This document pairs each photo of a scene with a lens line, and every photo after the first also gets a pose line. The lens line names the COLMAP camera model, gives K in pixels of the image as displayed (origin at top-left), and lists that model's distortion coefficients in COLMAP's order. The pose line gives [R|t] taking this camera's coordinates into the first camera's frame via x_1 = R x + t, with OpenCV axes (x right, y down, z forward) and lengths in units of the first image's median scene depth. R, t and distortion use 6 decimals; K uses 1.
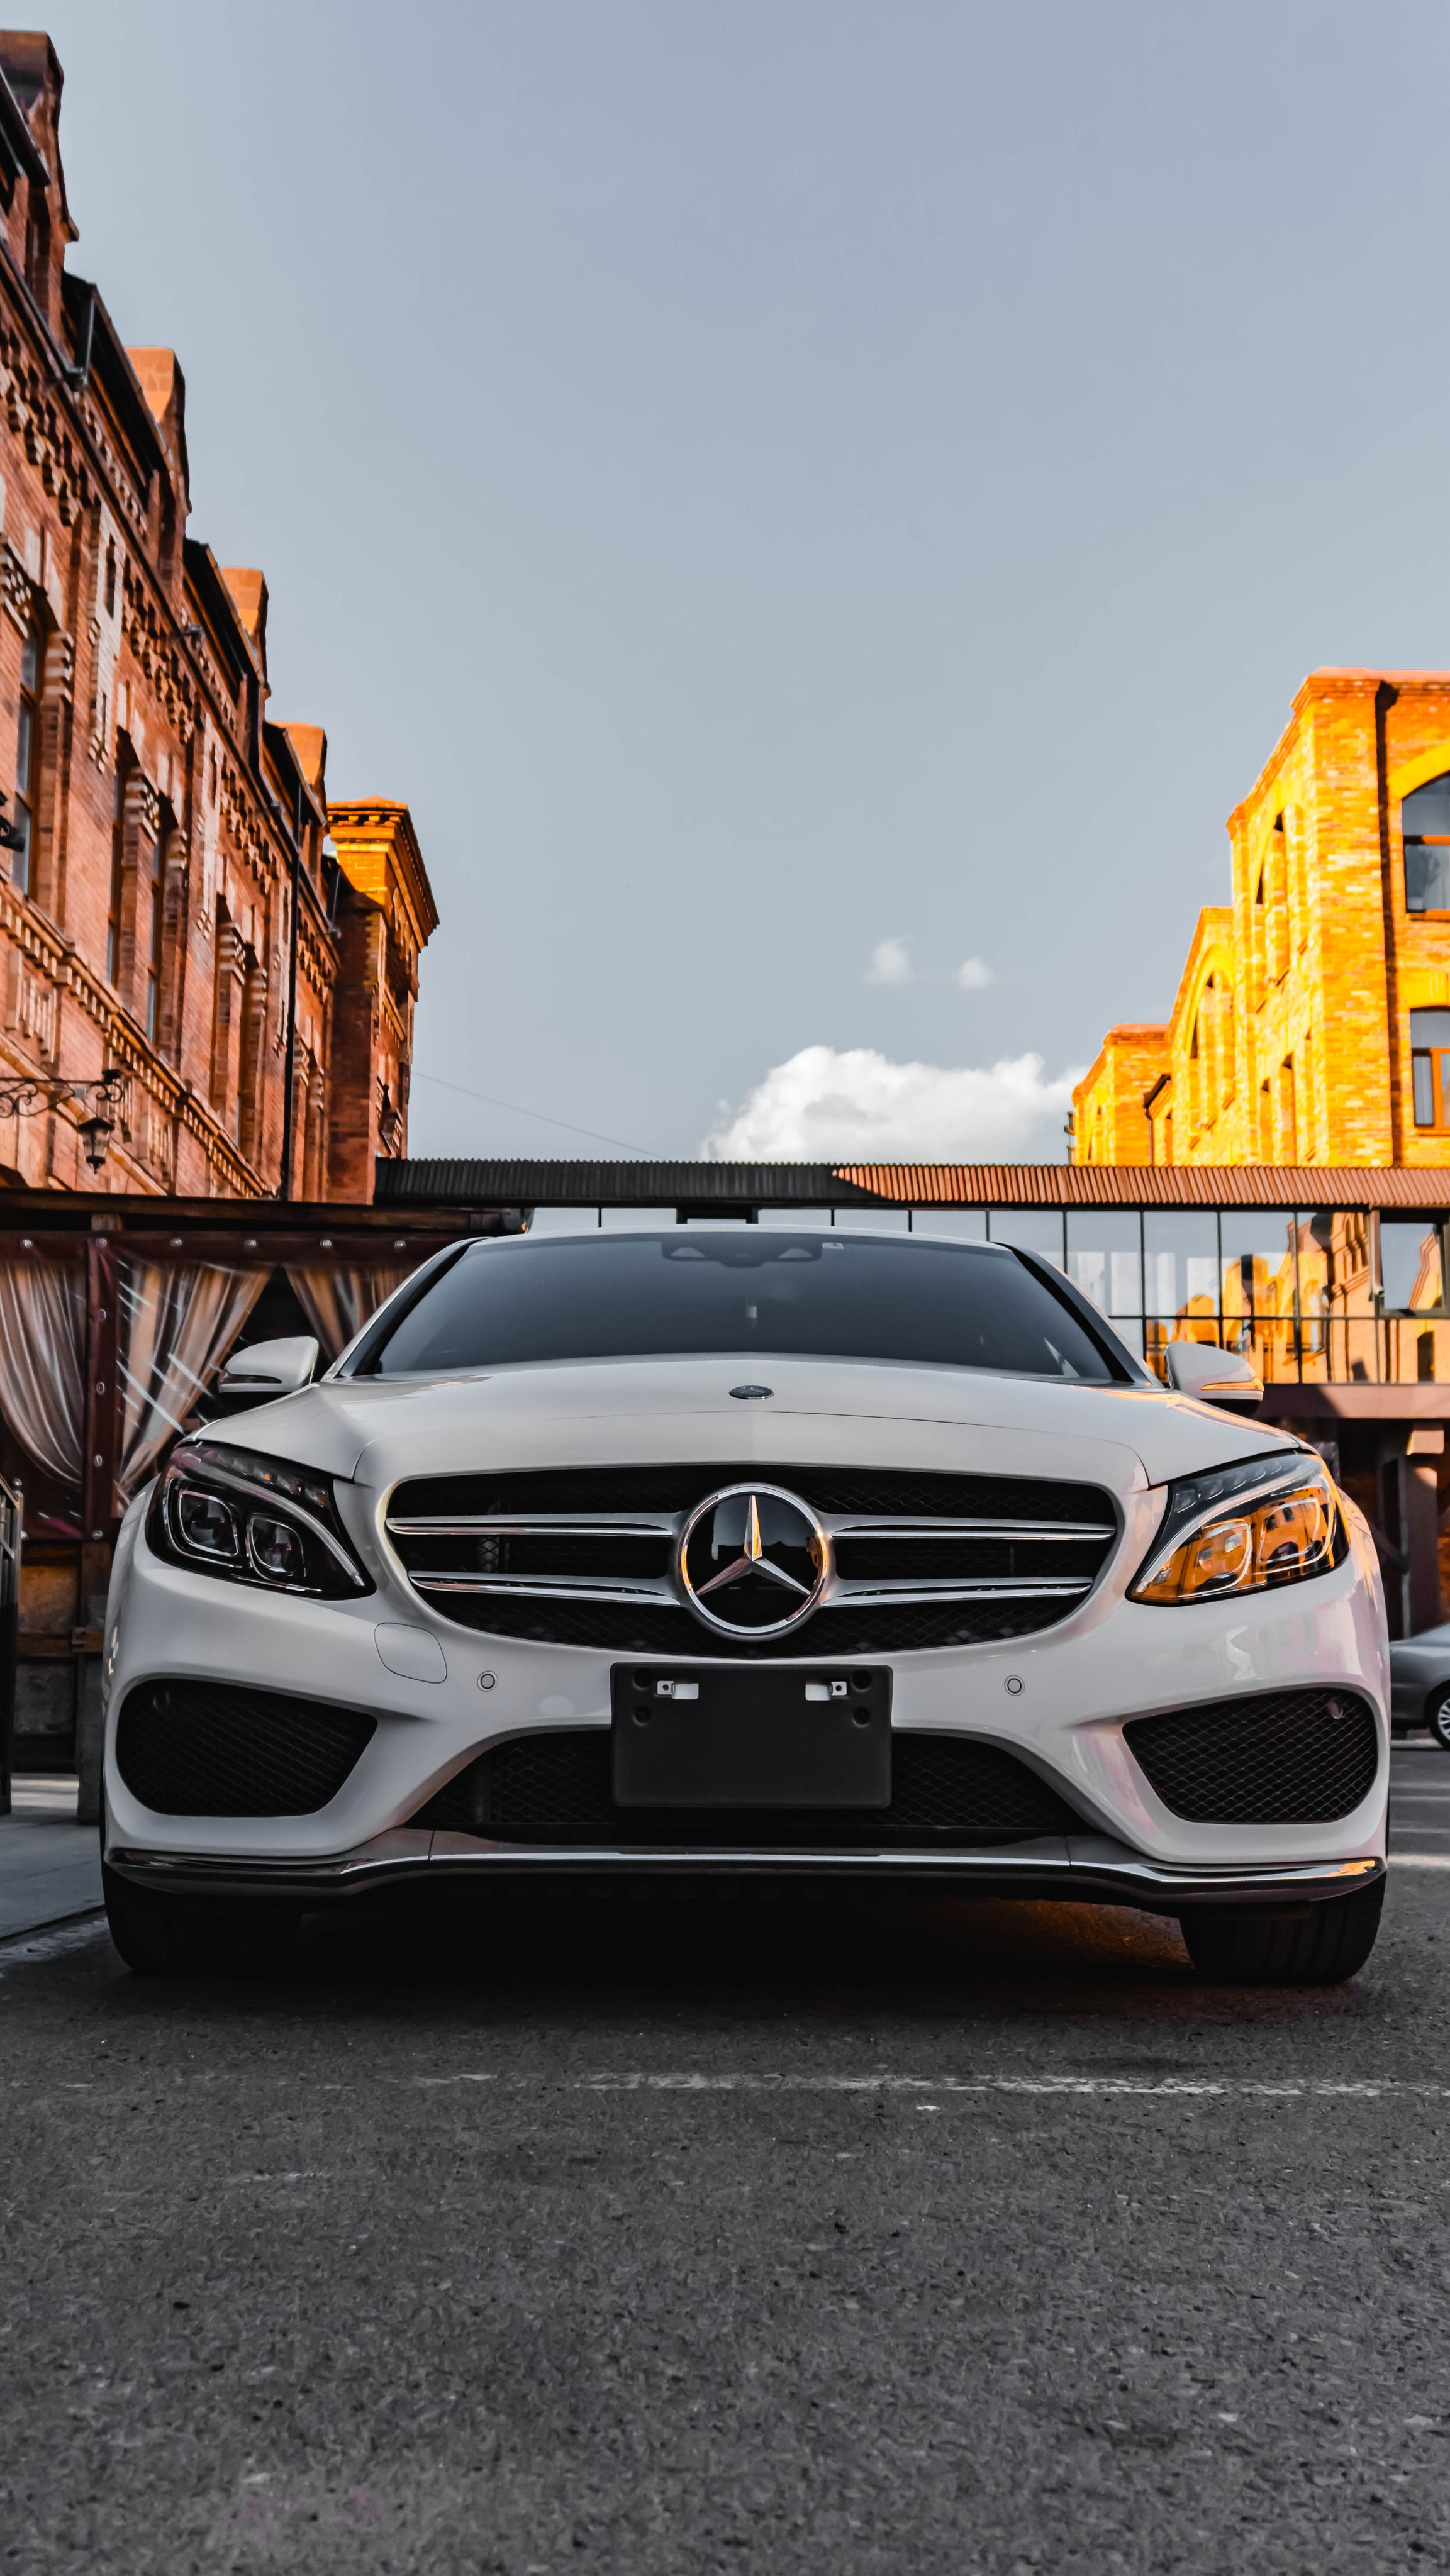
lens RADIAL K [[2651.0, 0, 738.3], [0, 2651.0, 1289.6], [0, 0, 1]] dist [0.026102, 0.000000]
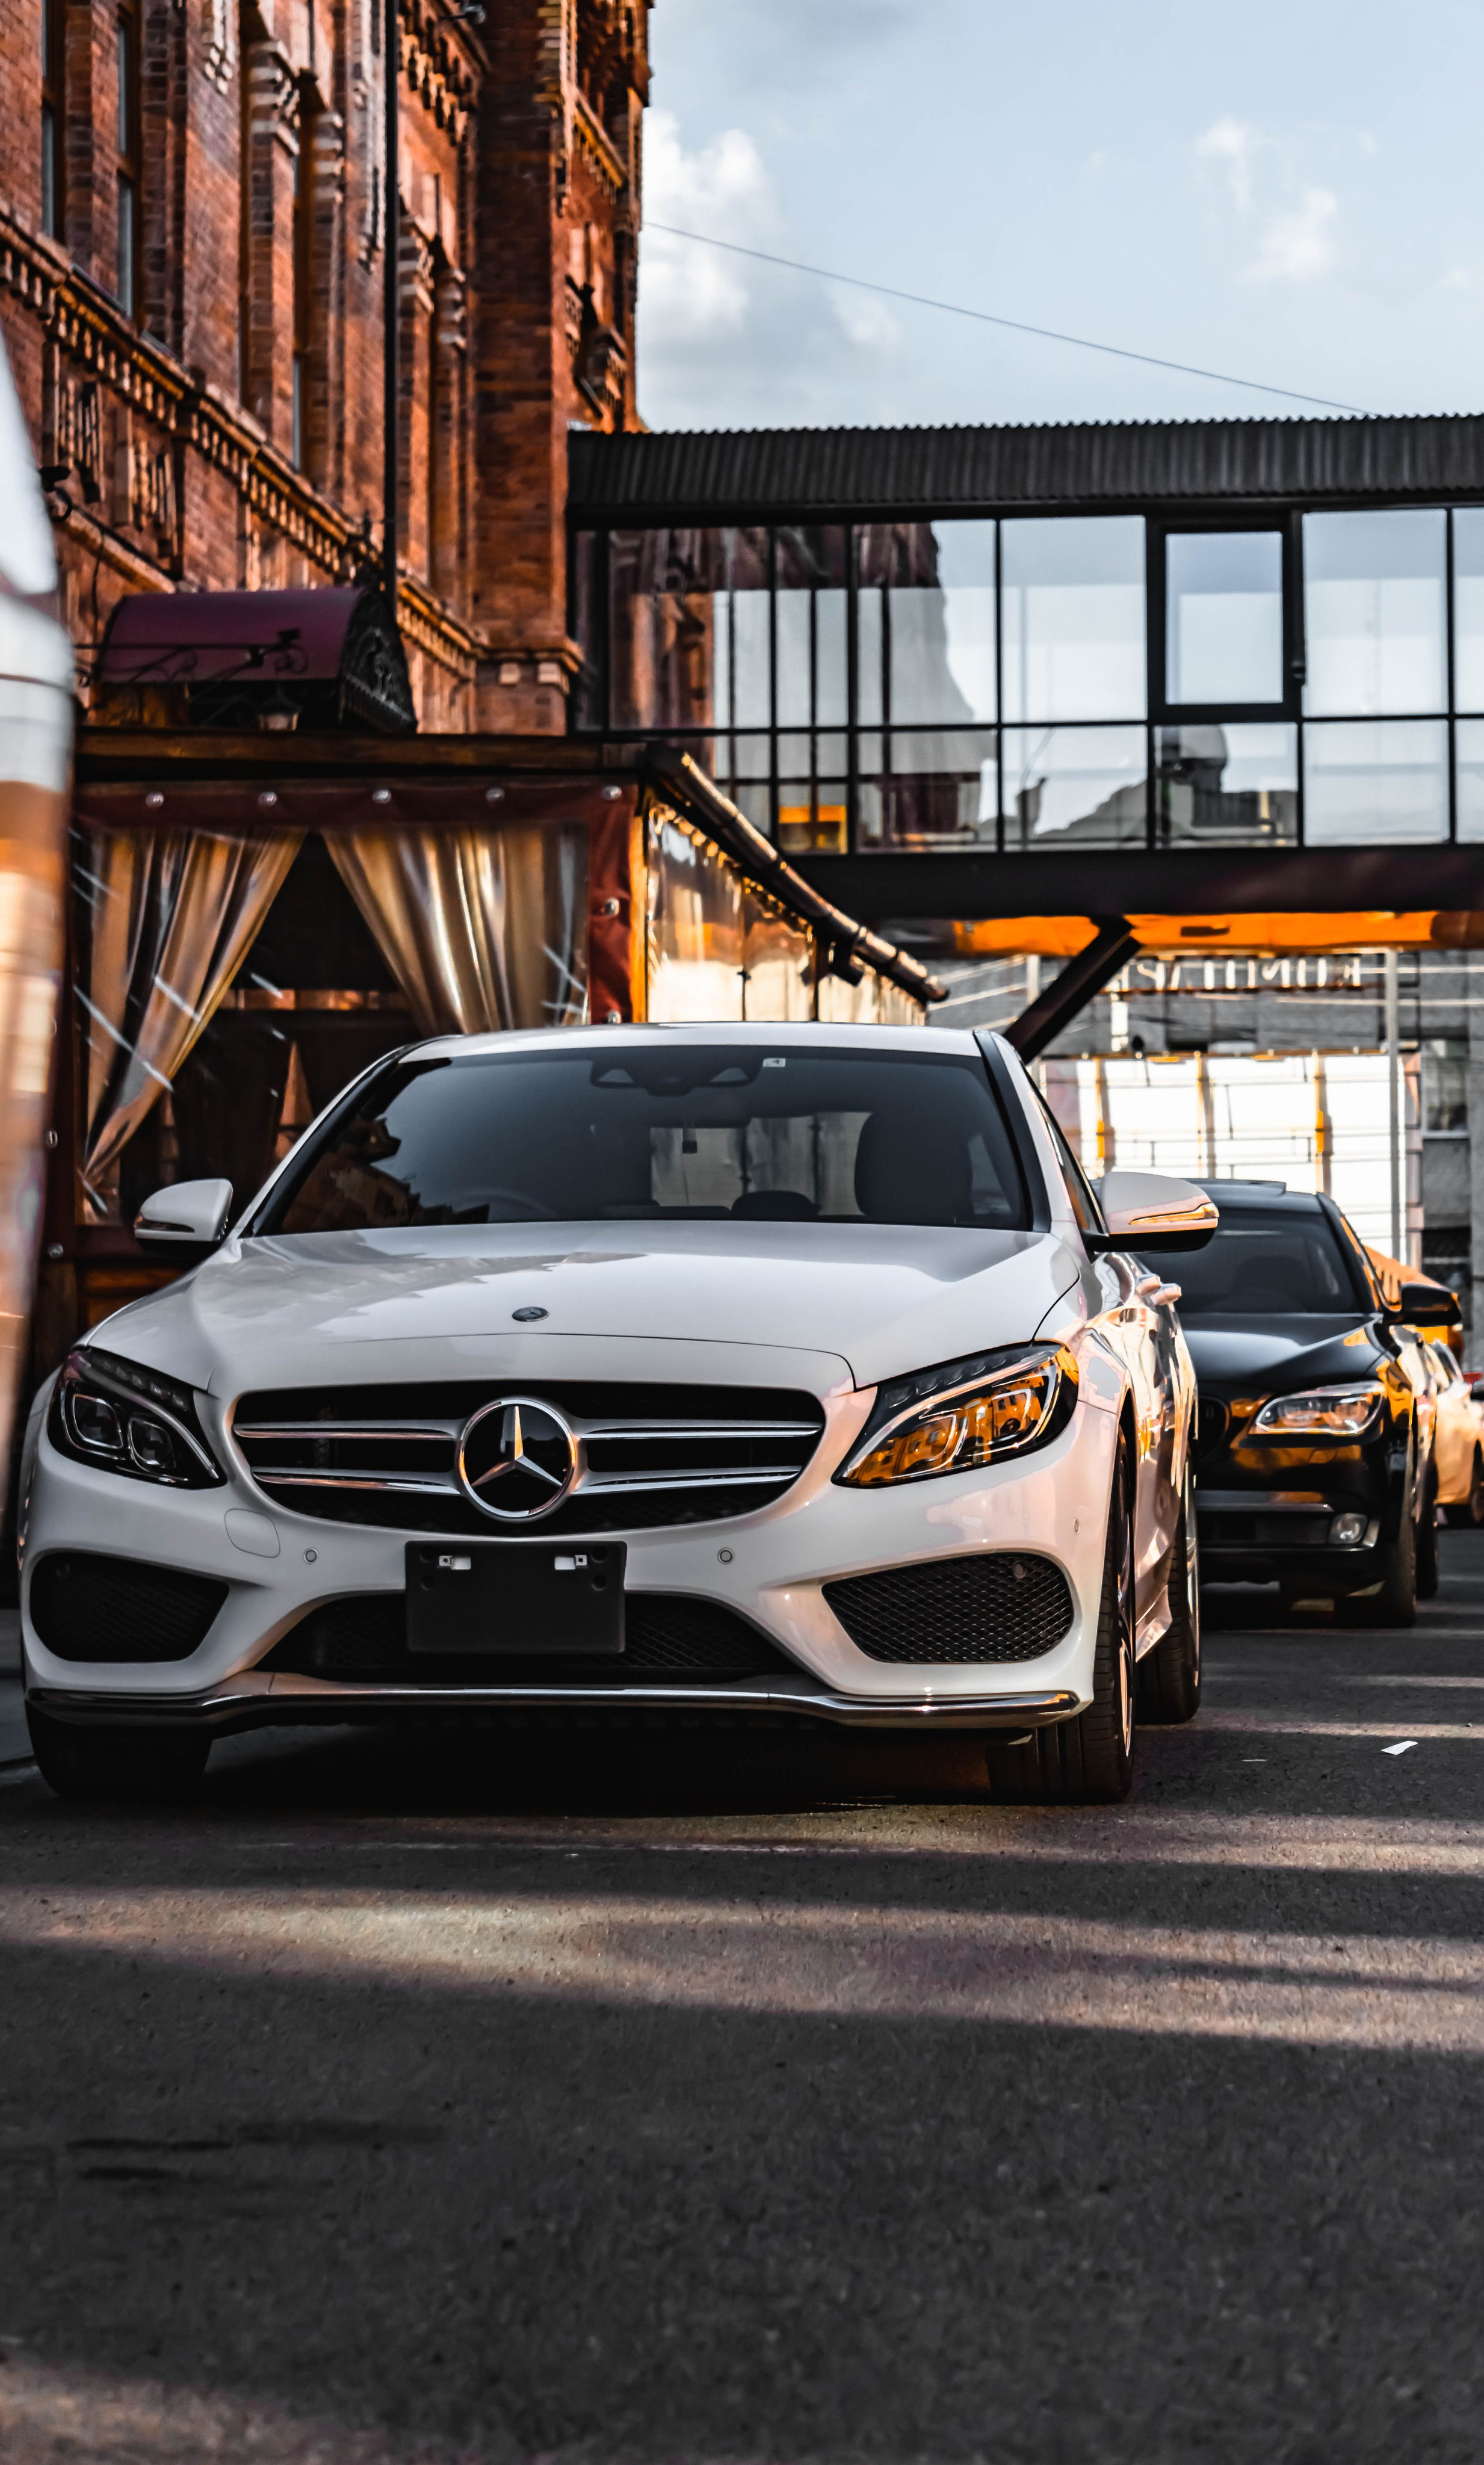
lens RADIAL K [[5948.9, 0, 740.9], [0, 5948.9, 1238.5], [0, 0, 1]] dist [-0.016043, 0.000000]
pose [[0.991571, -0.014351, -0.128765, 0.296125], [0.029880, 0.992386, 0.119488, -0.208270], [0.126070, -0.122329, 0.984450, -1.085011]]
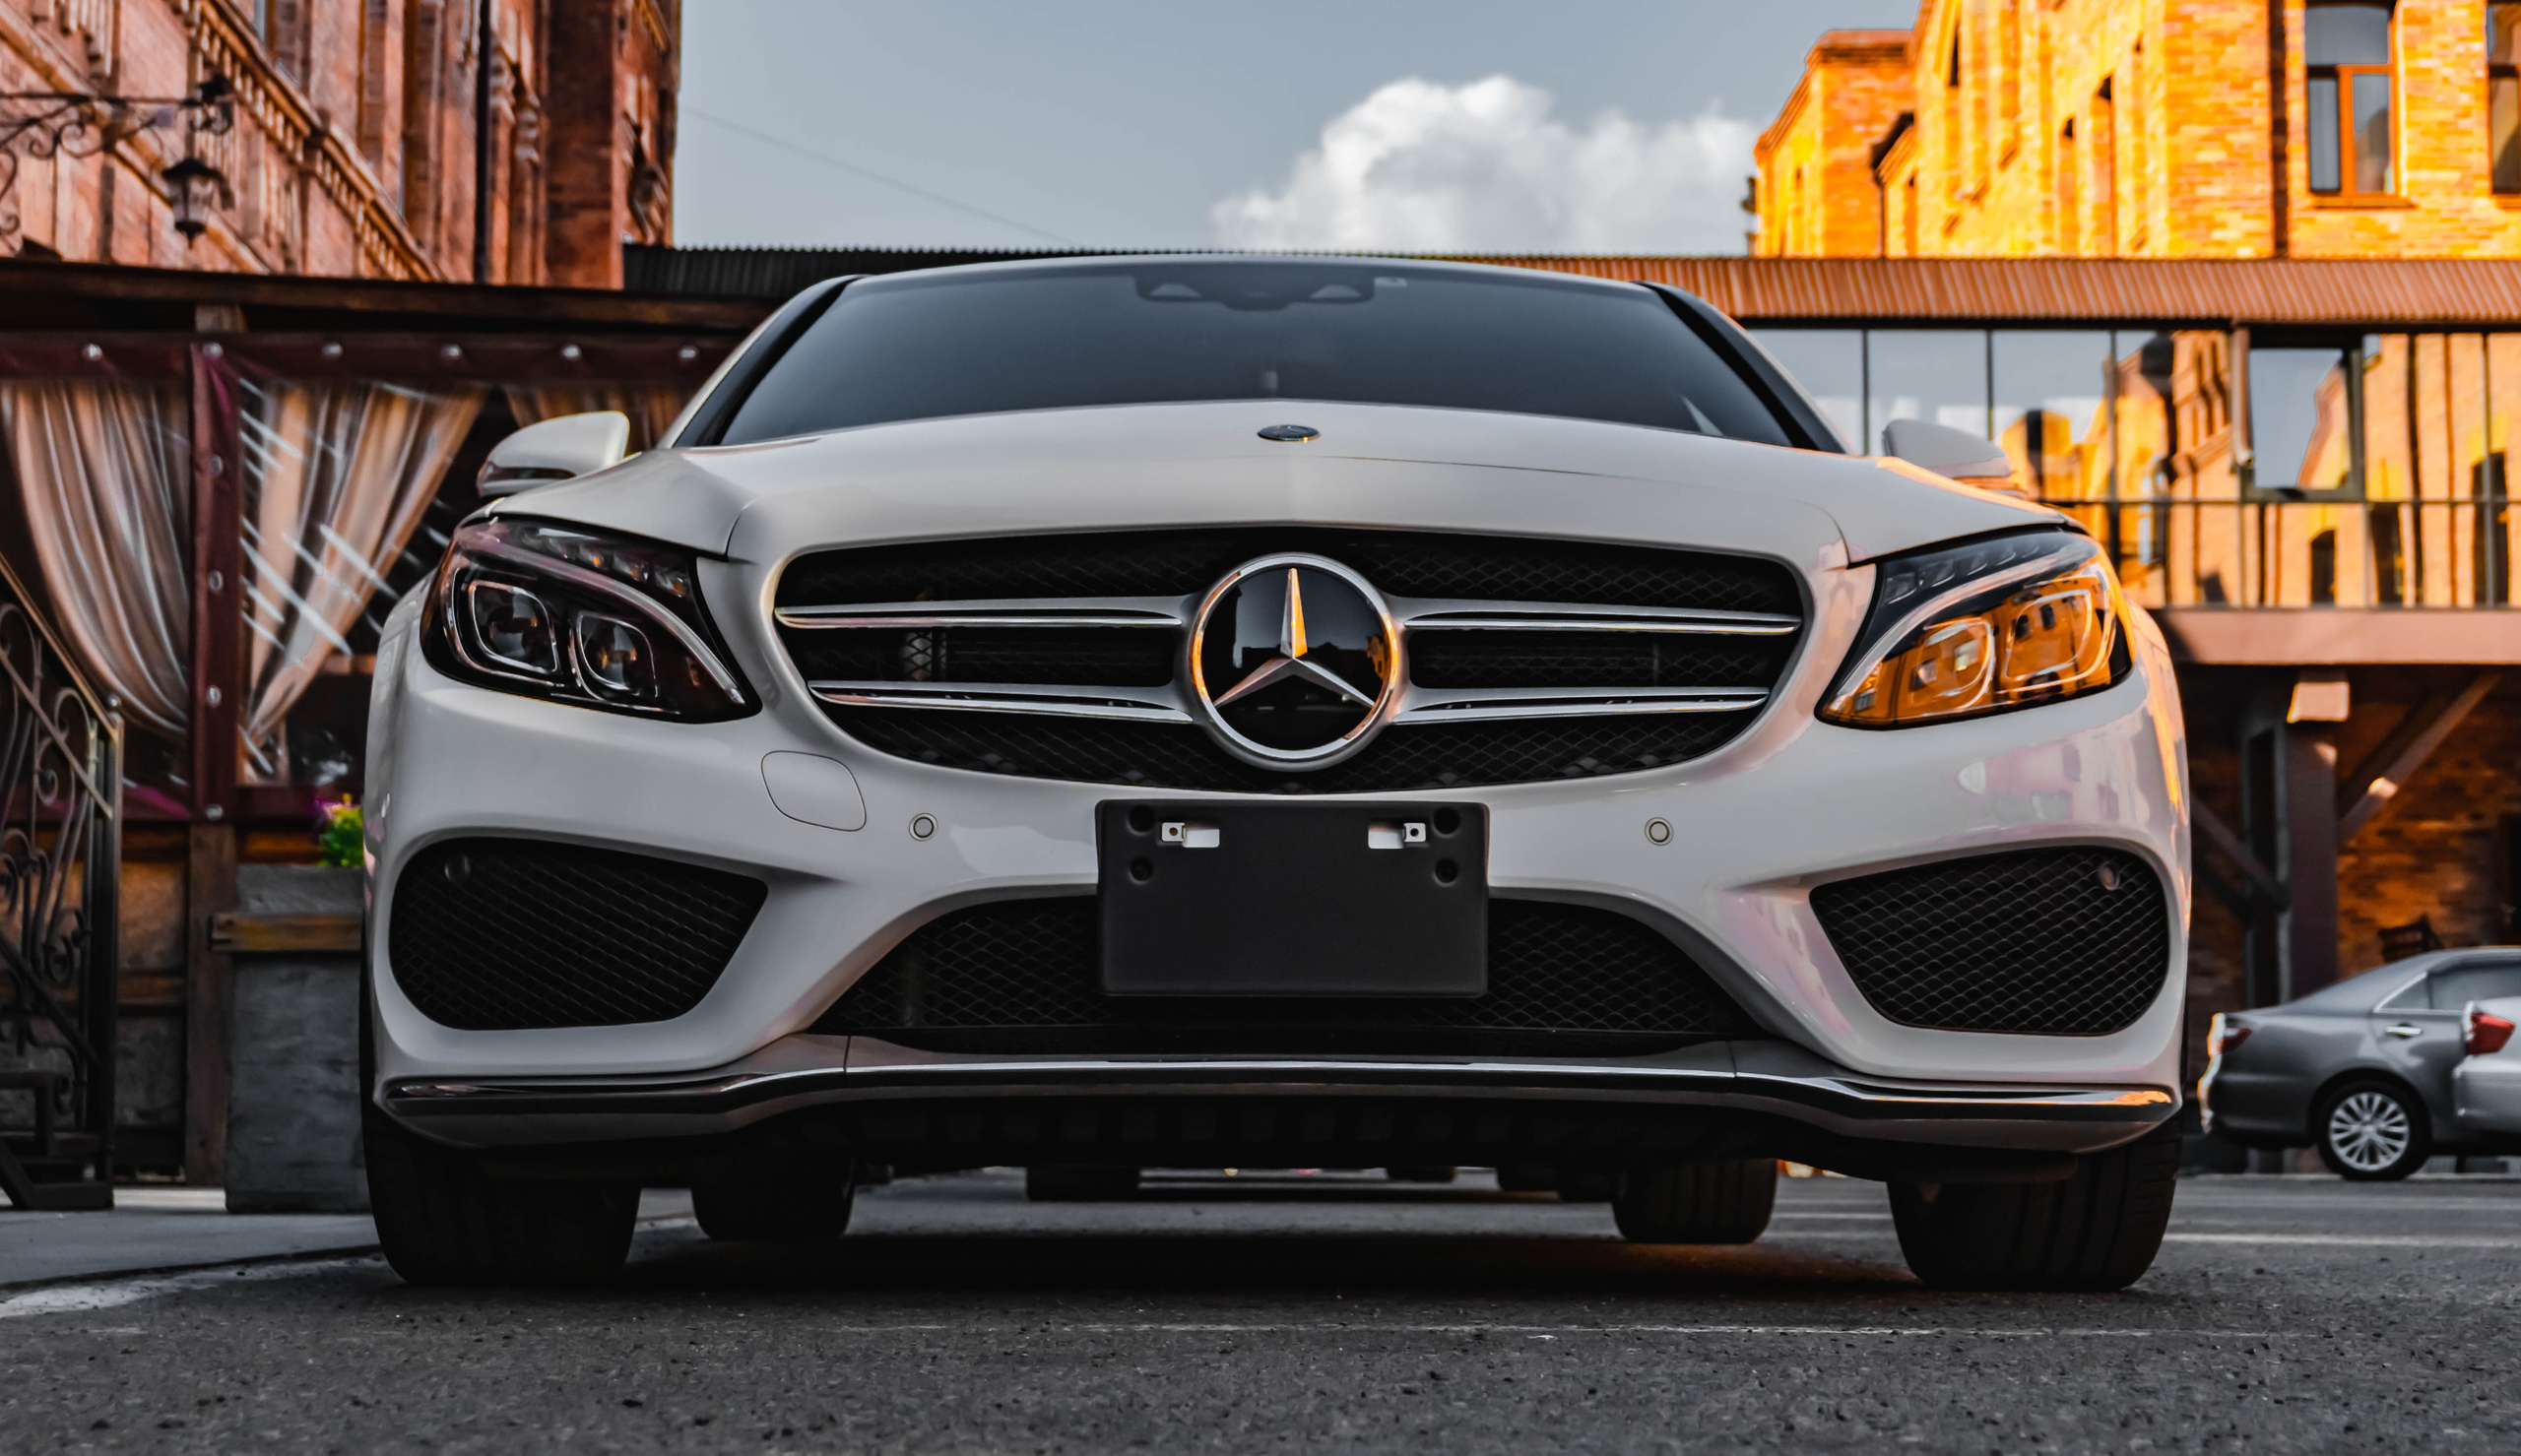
lens RADIAL K [[4342.1, 0, 1274.9], [0, 4342.1, 712.9], [0, 0, 1]] dist [0.064851, 0.000000]
pose [[0.999875, -0.002591, 0.015623, -0.011201], [0.001749, 0.998559, 0.053634, 0.033863], [-0.015740, -0.053600, 0.998438, -0.105460]]
